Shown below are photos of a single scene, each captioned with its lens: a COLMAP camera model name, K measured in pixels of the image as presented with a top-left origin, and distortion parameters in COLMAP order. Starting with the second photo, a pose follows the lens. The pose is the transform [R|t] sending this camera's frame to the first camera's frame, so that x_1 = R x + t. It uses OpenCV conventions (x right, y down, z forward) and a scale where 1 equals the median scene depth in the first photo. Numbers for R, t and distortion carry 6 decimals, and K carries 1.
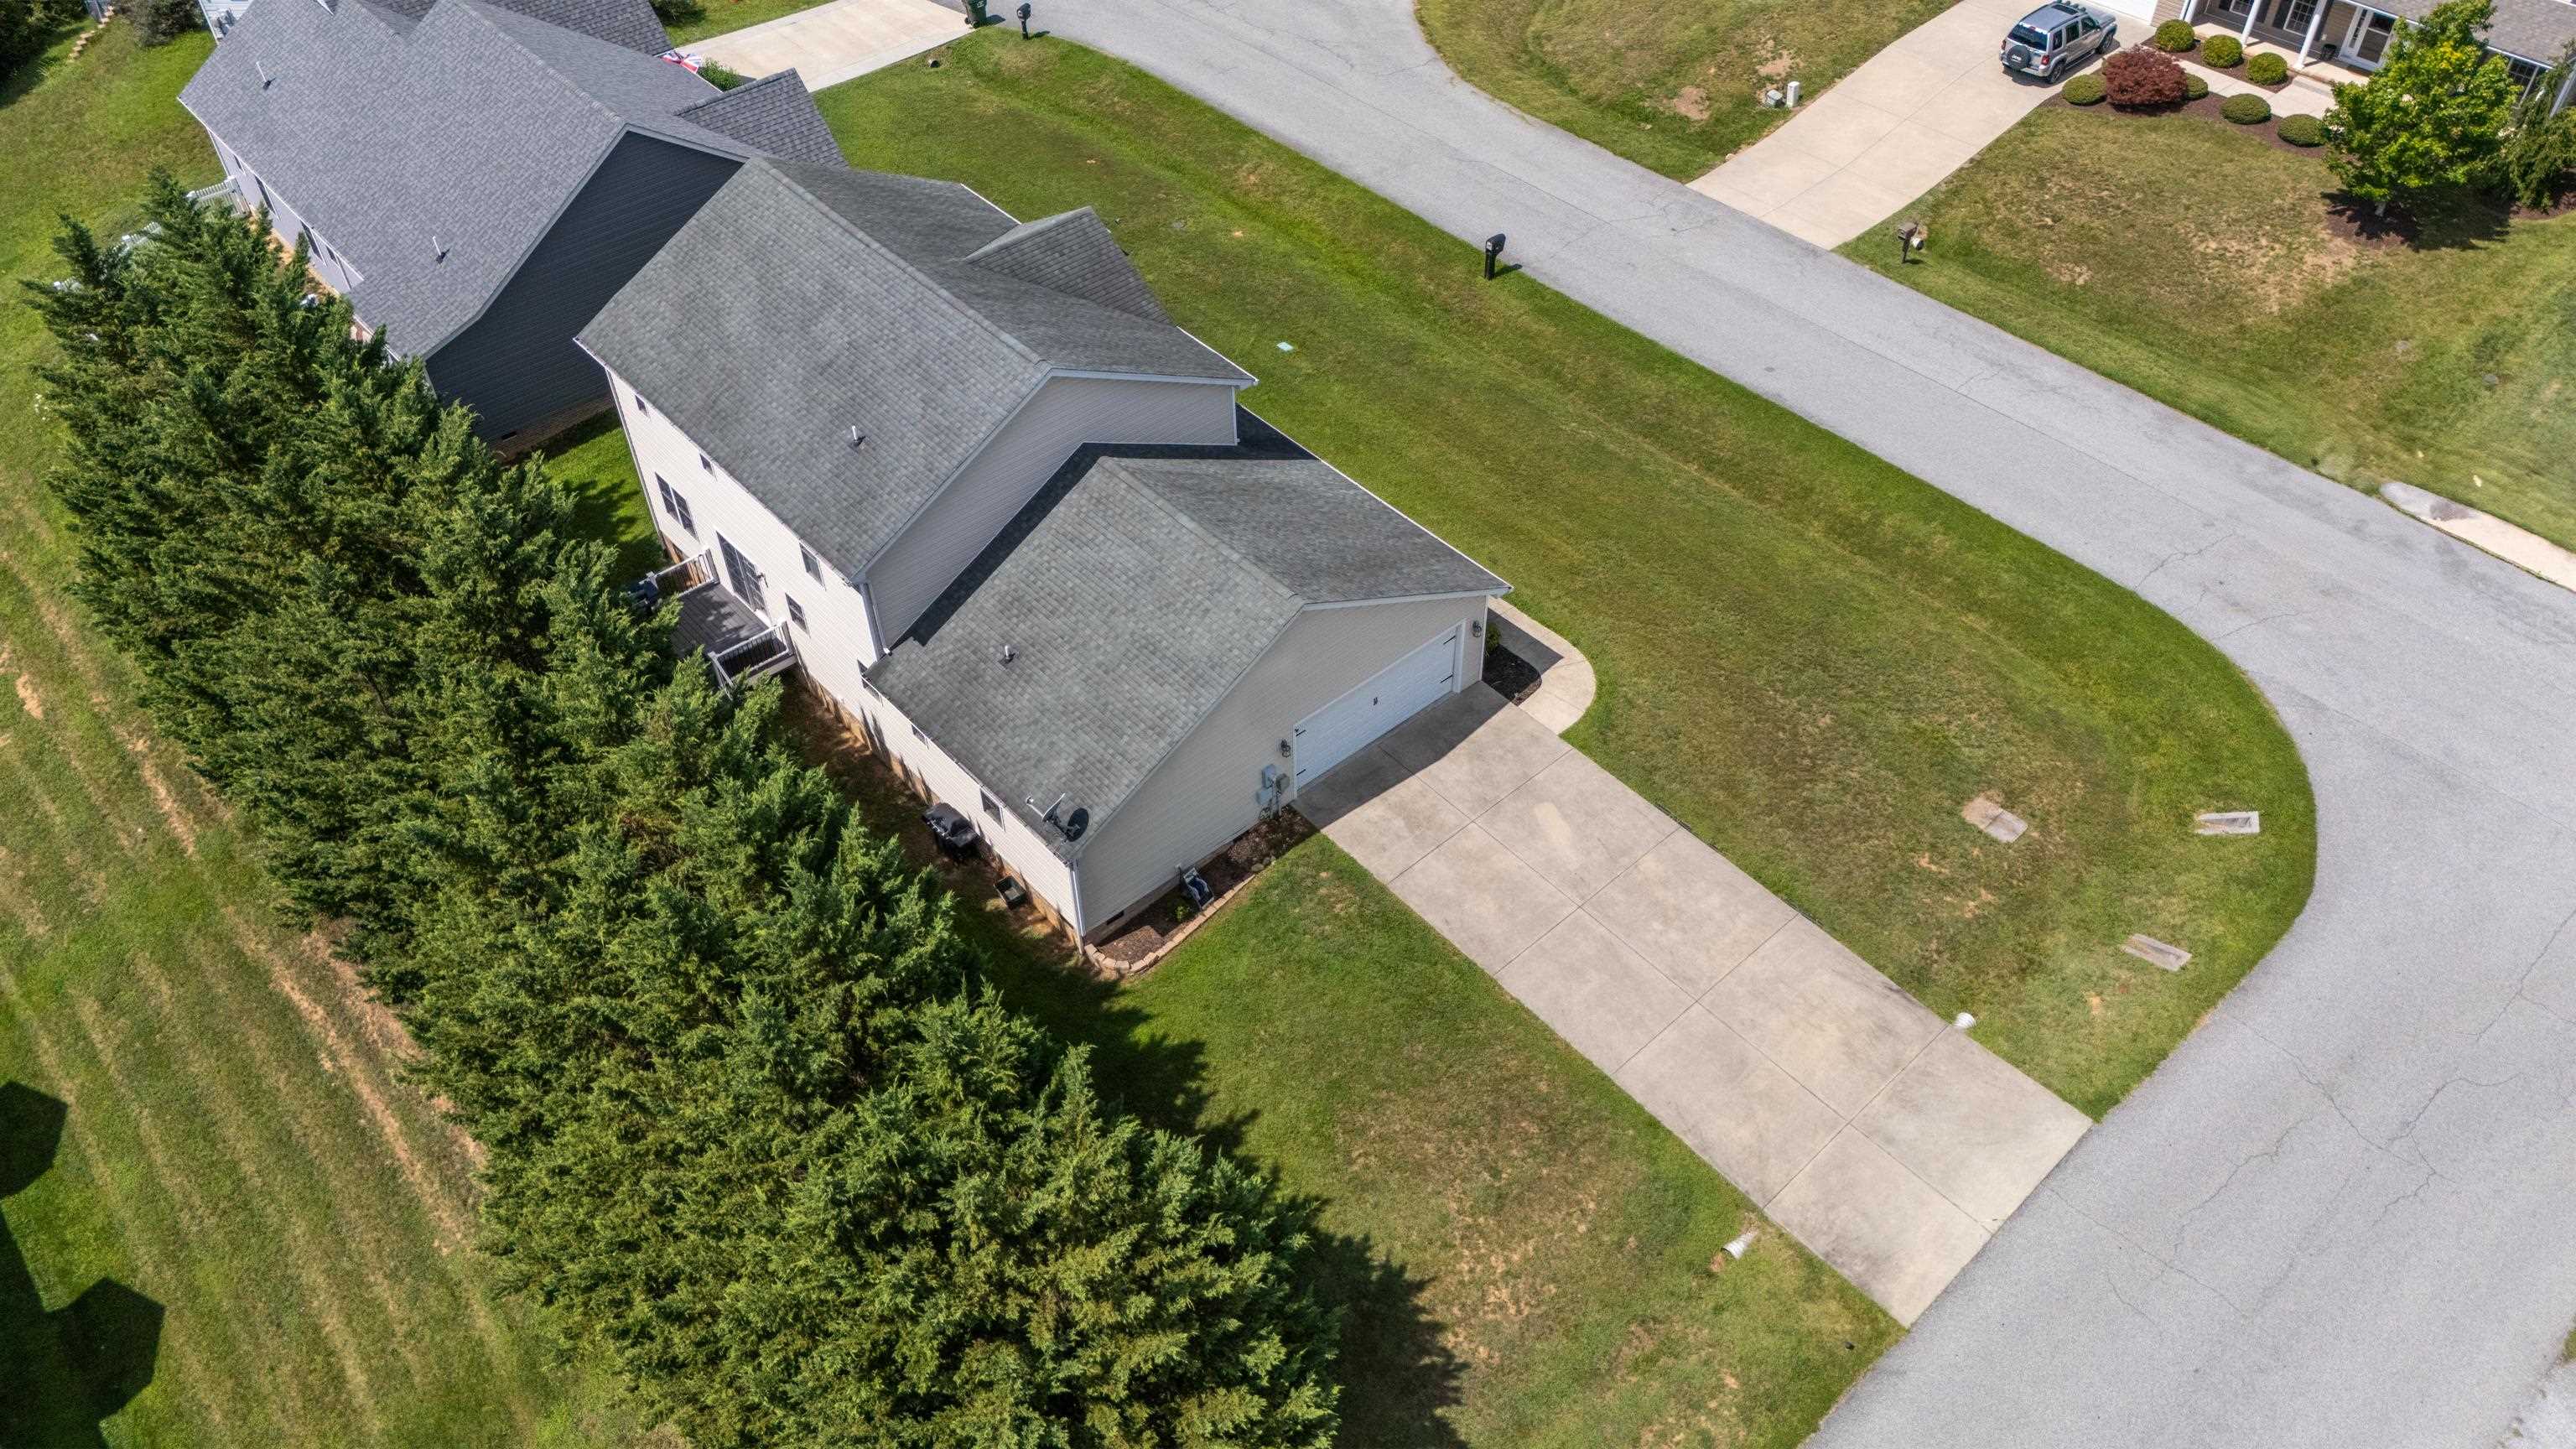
lens RADIAL K [[1900.9, 0, 1286.6], [0, 1900.9, 726.0], [0, 0, 1]] dist [0.074228, -0.073510]
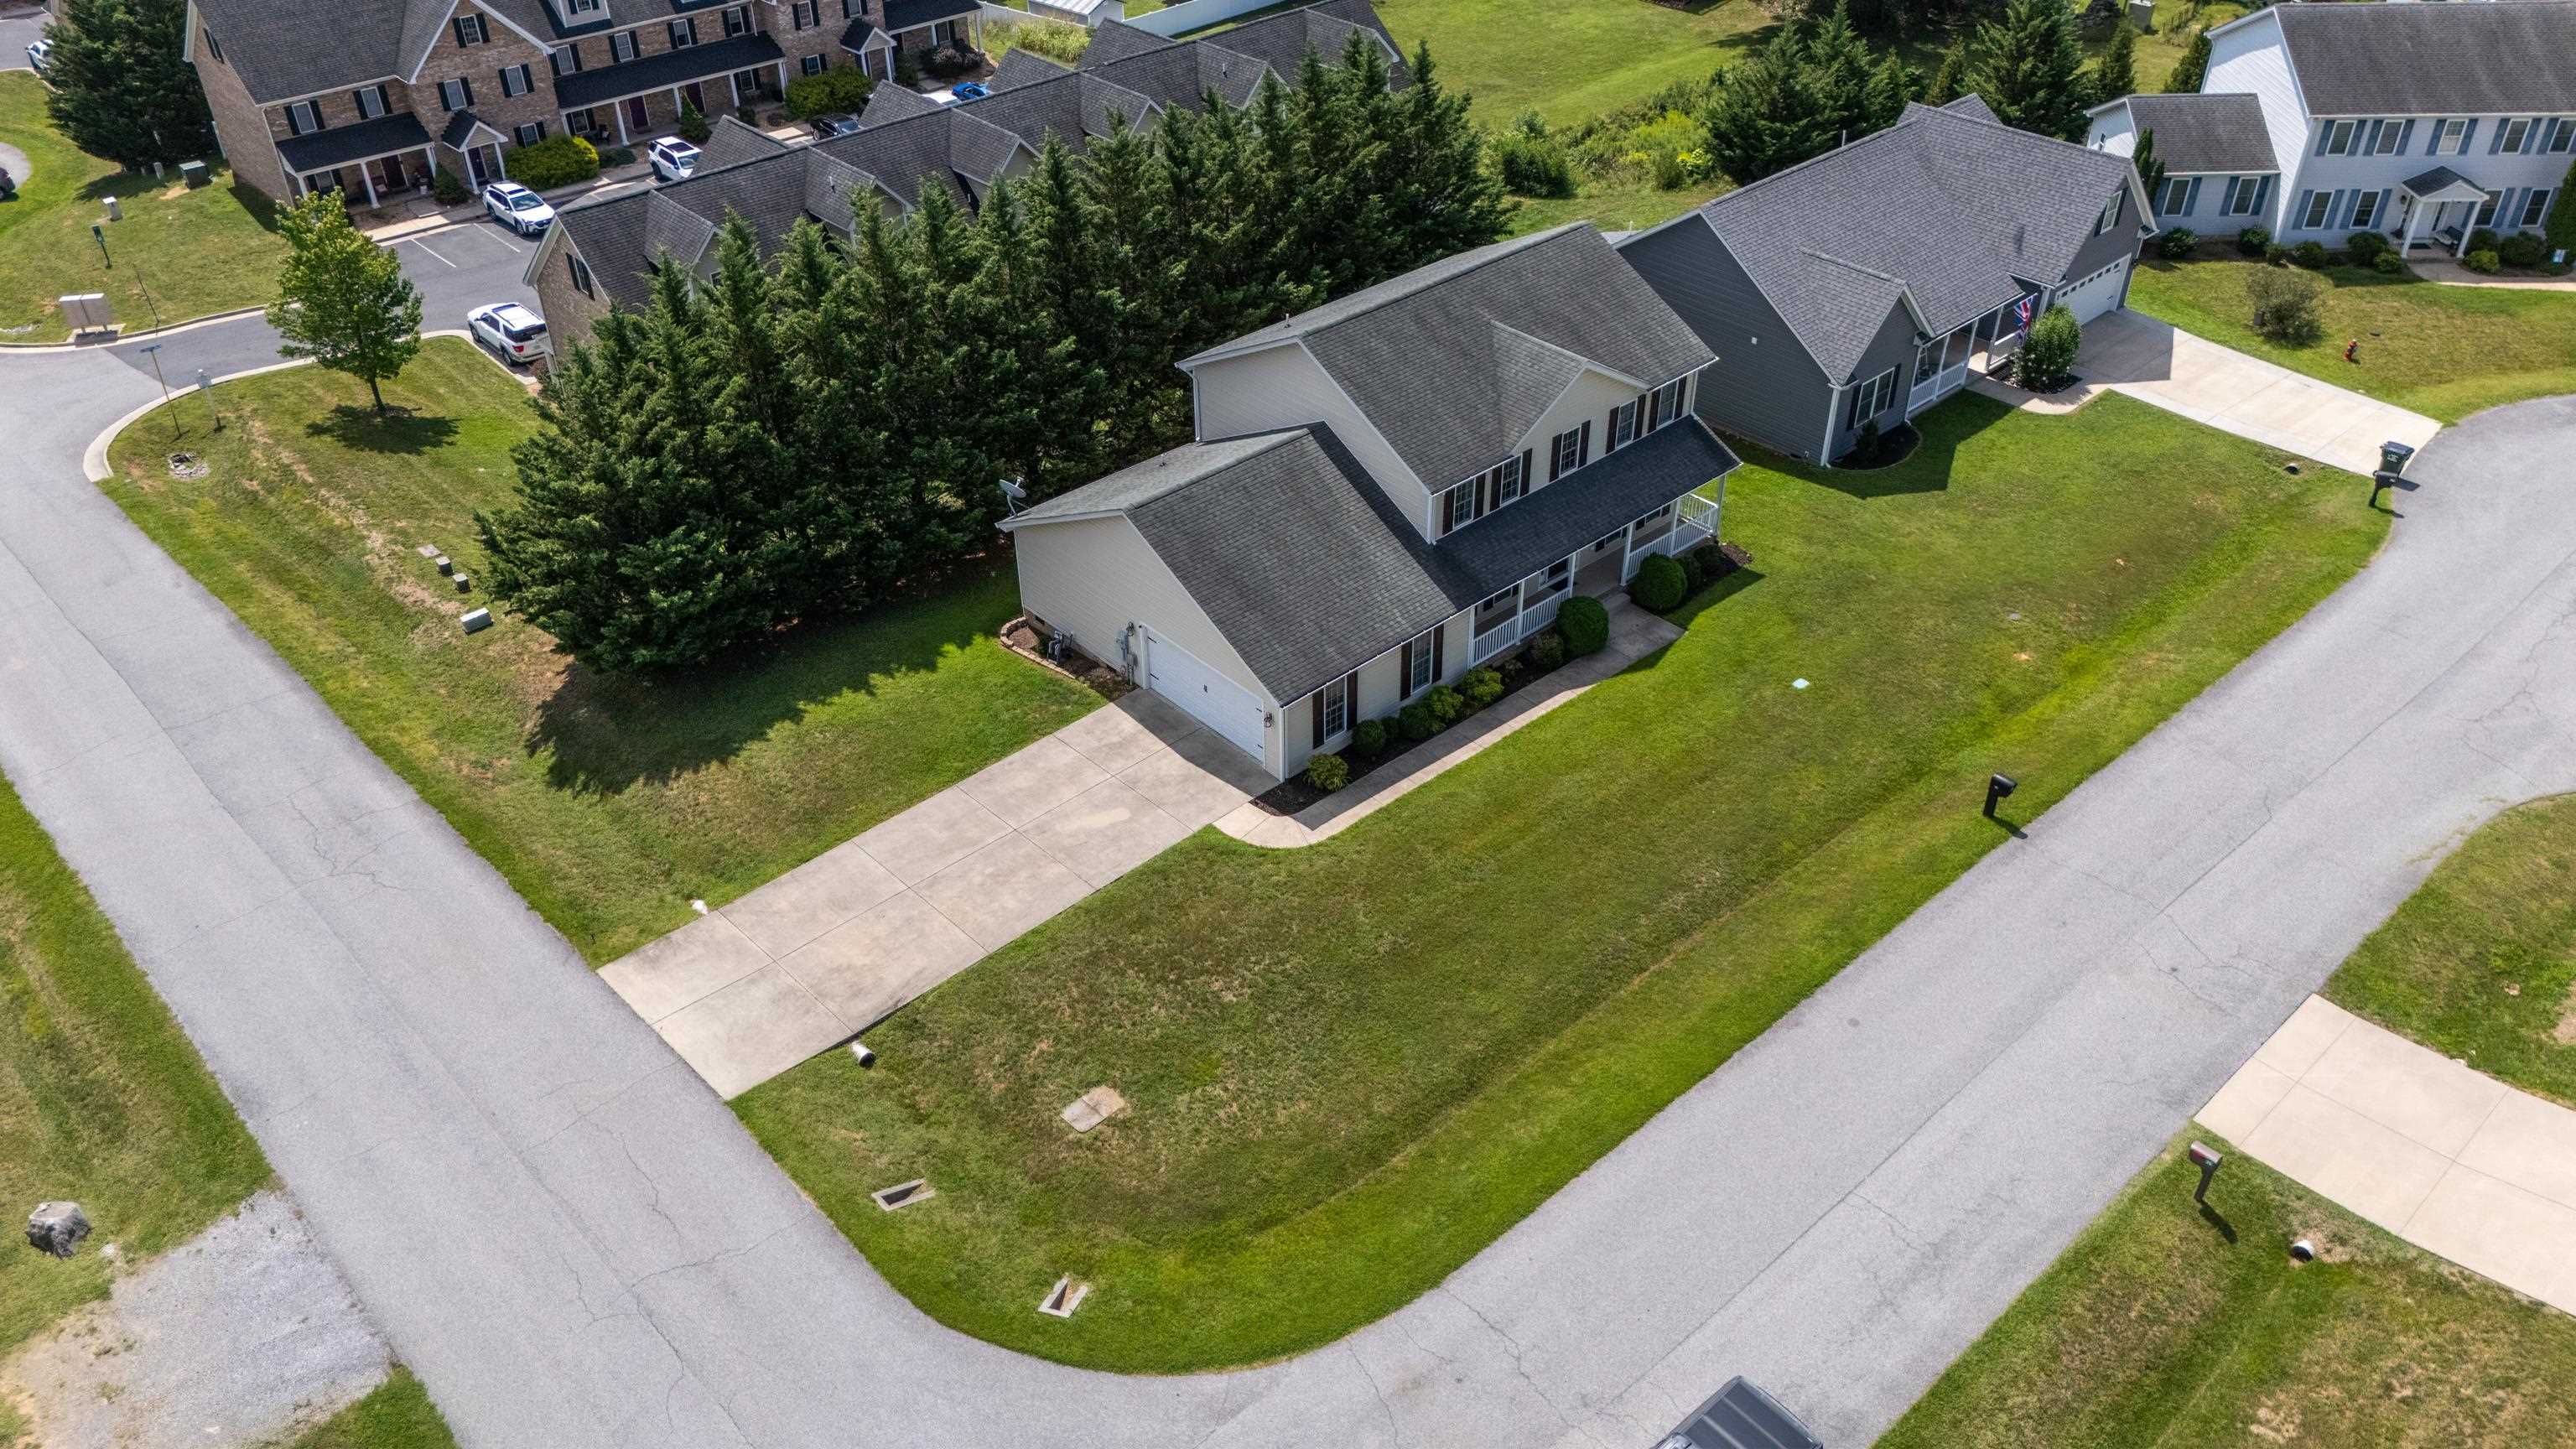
lens RADIAL K [[1892.0, 0, 1286.6], [0, 1892.0, 732.3], [0, 0, 1]] dist [0.083048, -0.086832]
pose [[0.014613, 0.604926, -0.796148, 0.904792], [-0.692401, 0.580558, 0.428409, -0.485370], [0.721365, 0.544993, 0.427335, 0.475908]]
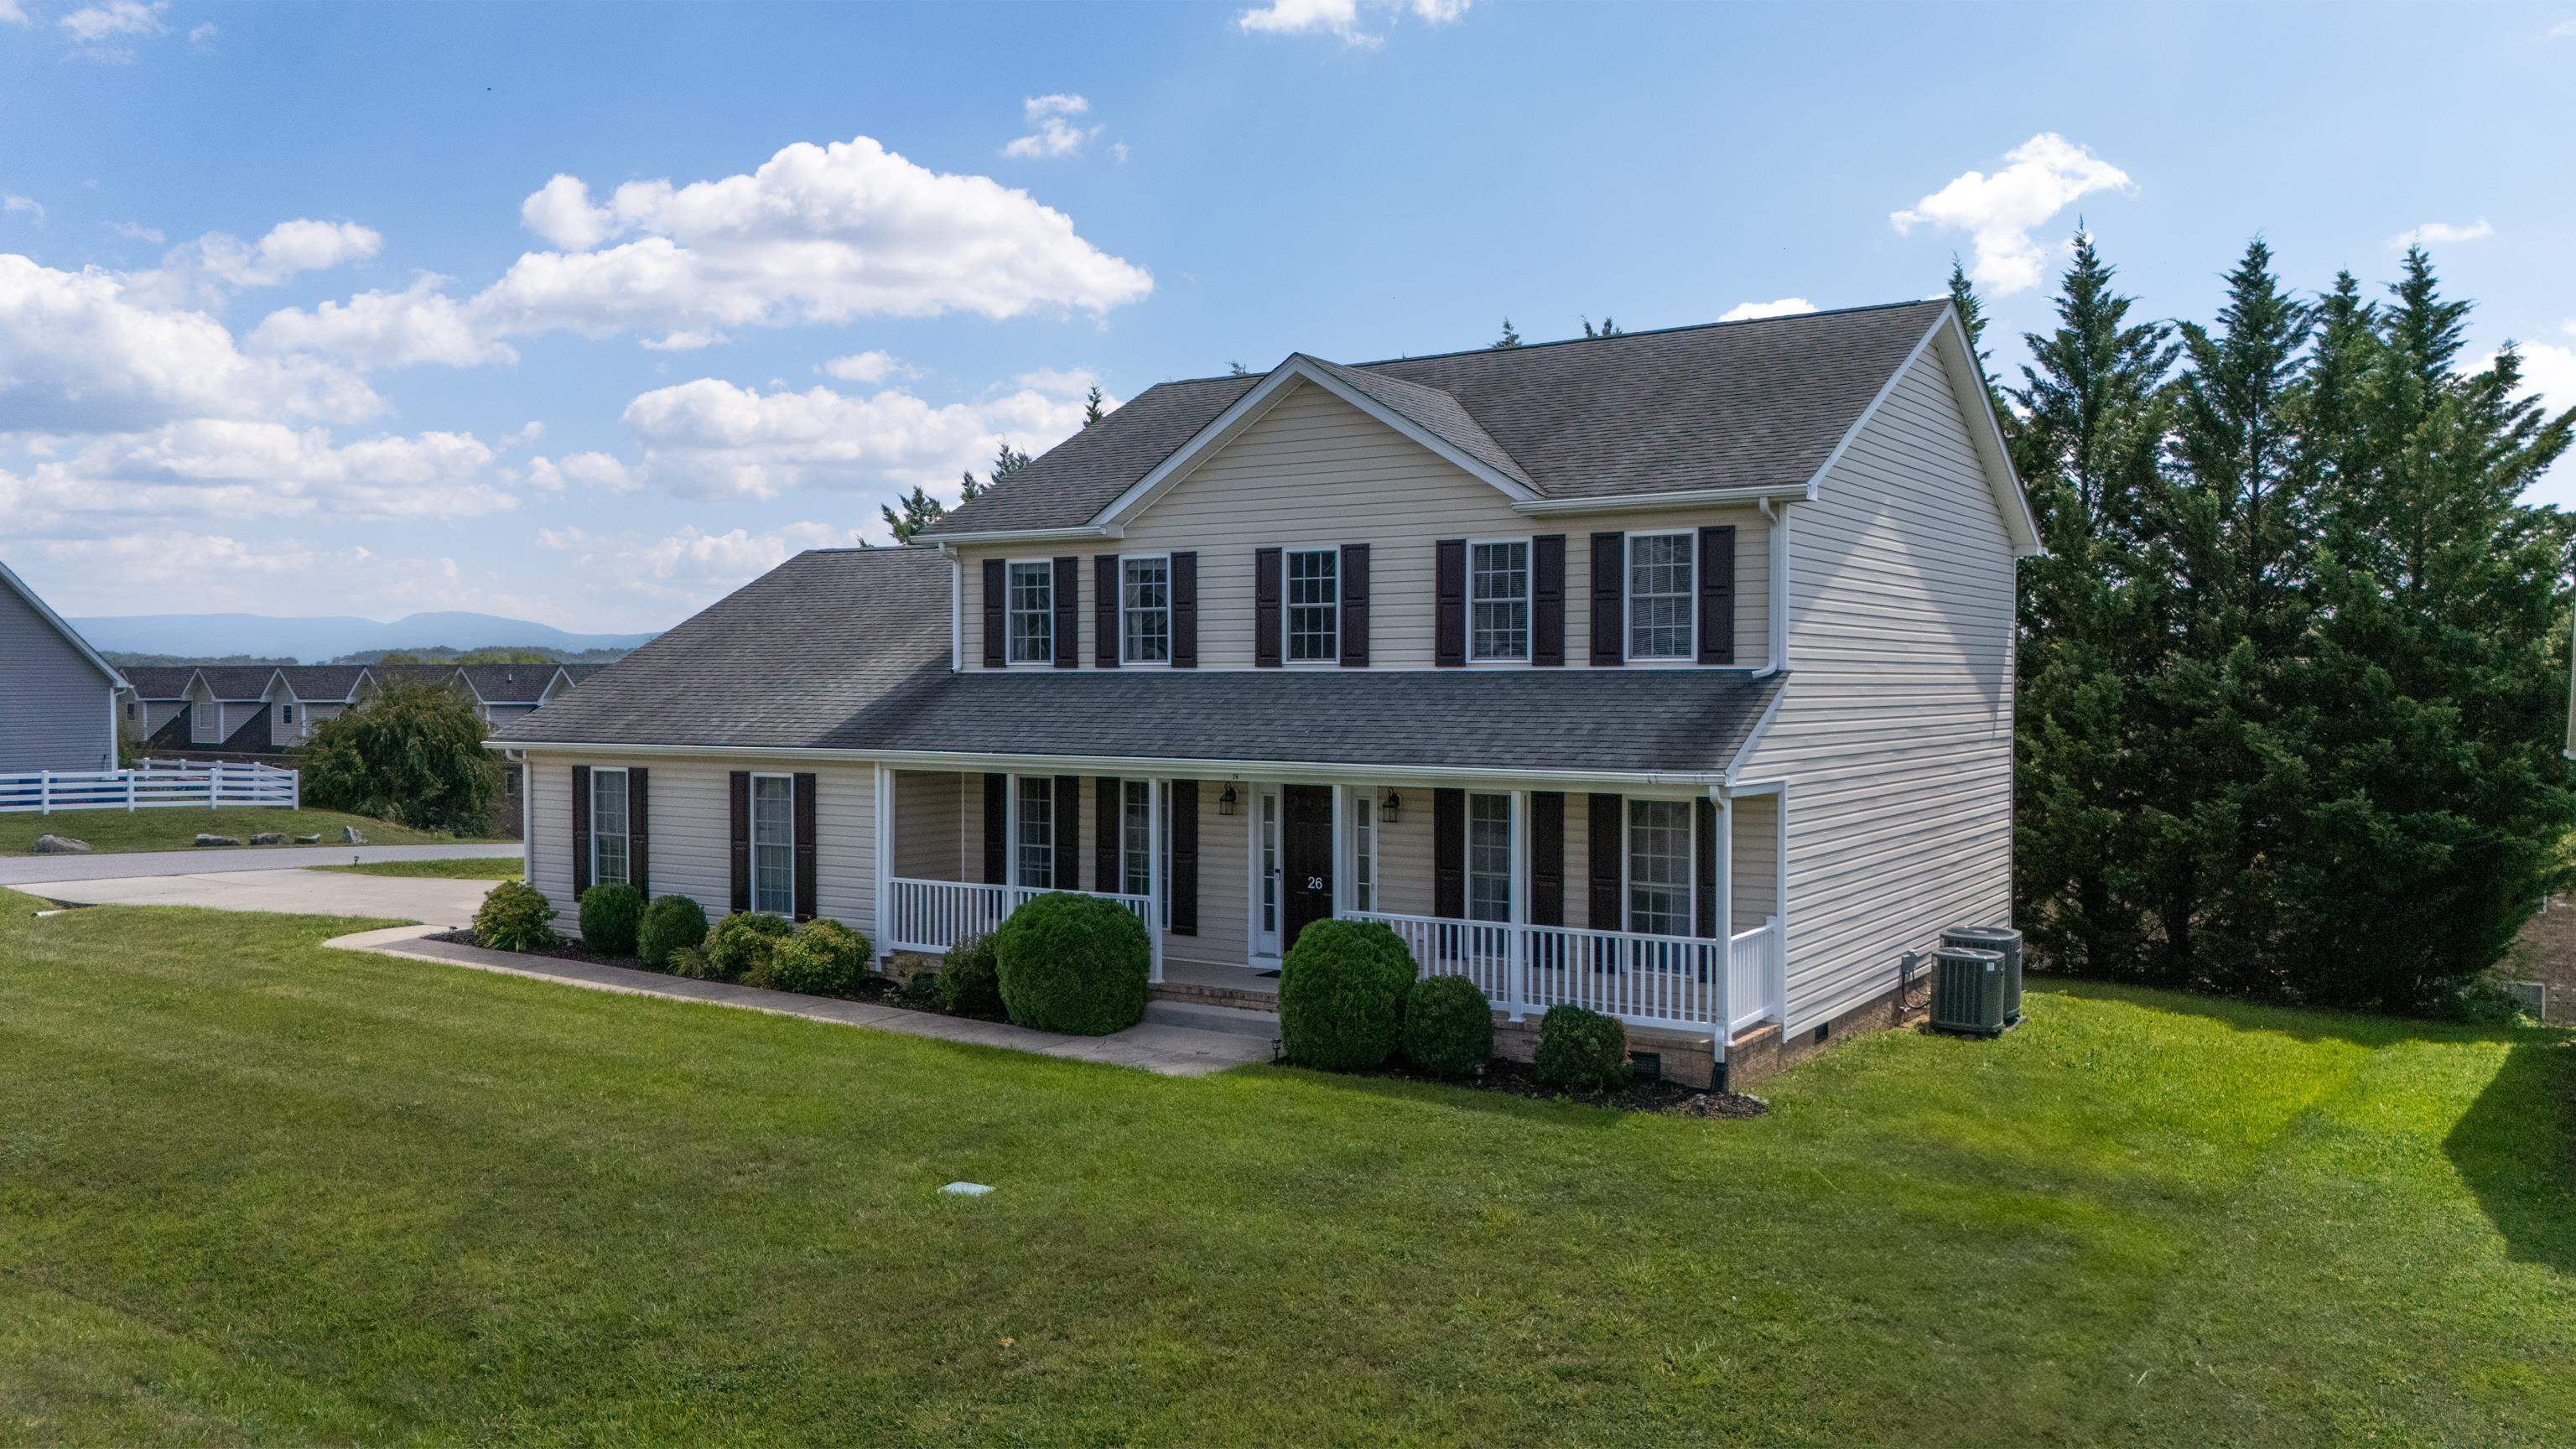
lens RADIAL K [[1903.7, 0, 1284.3], [0, 1903.7, 717.5], [0, 0, 1]] dist [0.068992, -0.066467]
pose [[-0.960404, 0.020202, -0.277877, 0.034162], [-0.184595, 0.700902, 0.688956, -0.515989], [0.208683, 0.712971, -0.669420, 1.327011]]
